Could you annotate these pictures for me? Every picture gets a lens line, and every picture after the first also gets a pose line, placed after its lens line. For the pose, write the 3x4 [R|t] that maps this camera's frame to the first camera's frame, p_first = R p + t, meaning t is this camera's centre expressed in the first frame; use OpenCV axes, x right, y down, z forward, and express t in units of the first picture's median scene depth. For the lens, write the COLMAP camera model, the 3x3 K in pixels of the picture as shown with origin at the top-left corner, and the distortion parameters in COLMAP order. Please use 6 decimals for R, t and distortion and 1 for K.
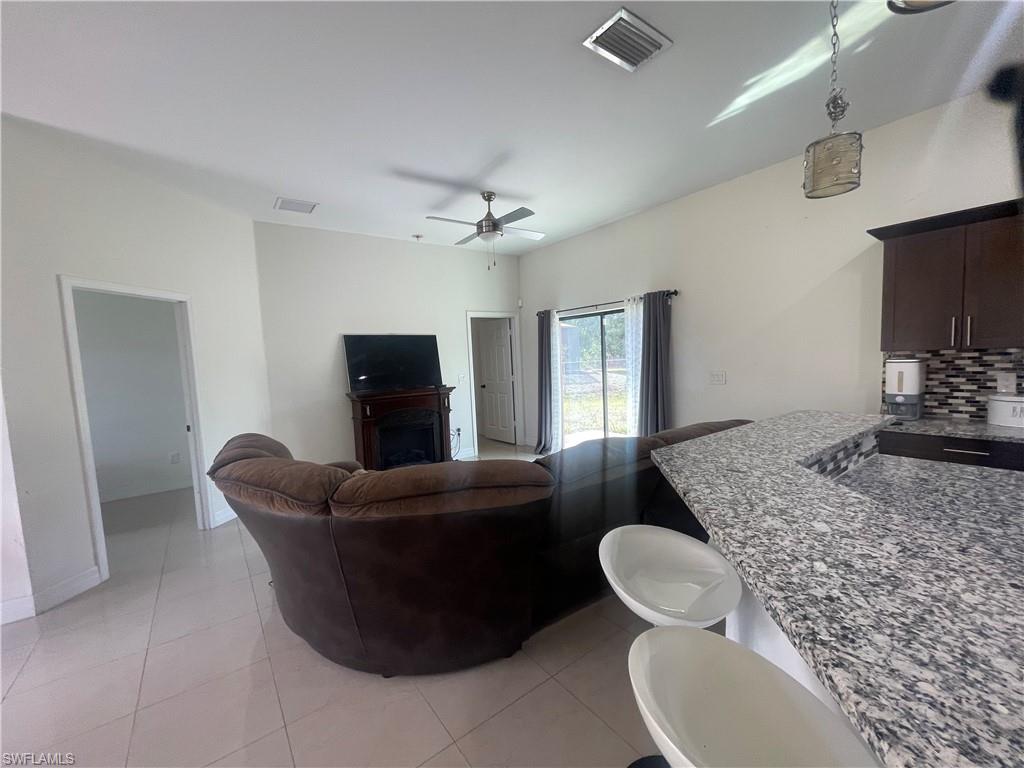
lens RADIAL K [[413.0, 0, 509.5], [0, 413.0, 390.4], [0, 0, 1]] dist [0.002824, 0.000081]
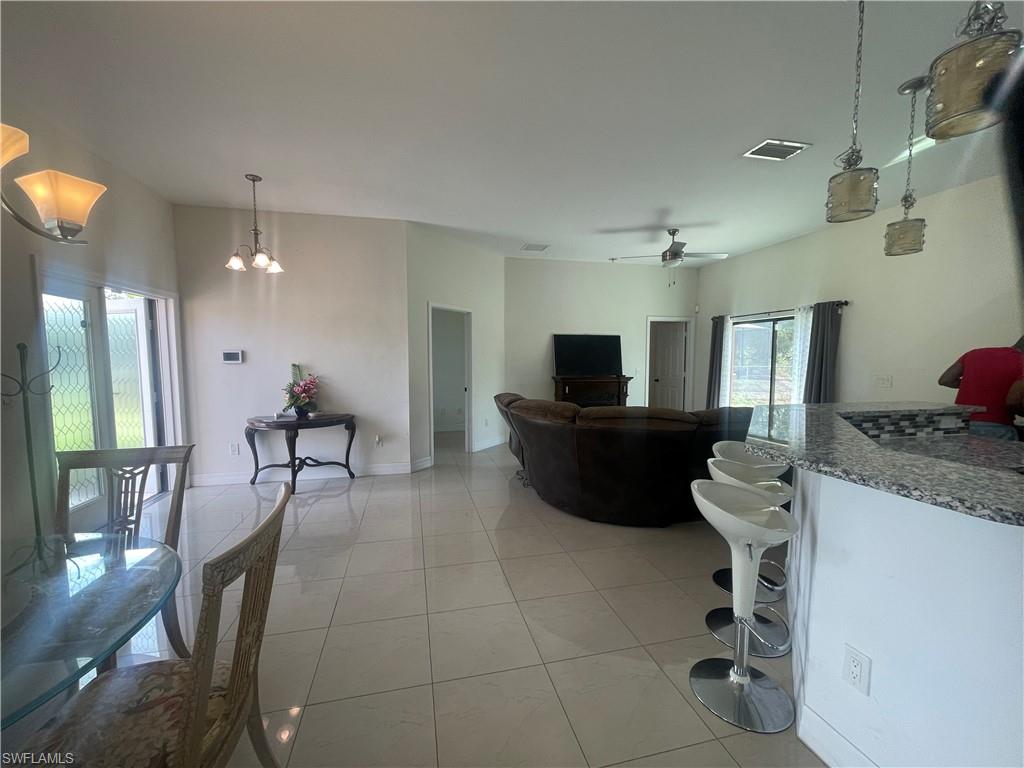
lens RADIAL K [[413.0, 0, 509.5], [0, 413.0, 390.4], [0, 0, 1]] dist [0.002824, 0.000081]
pose [[0.917660, 0.075129, -0.390199, 0.018979], [-0.073451, 0.997113, 0.019245, 0.041092], [0.390518, 0.011000, 0.920530, -0.353512]]
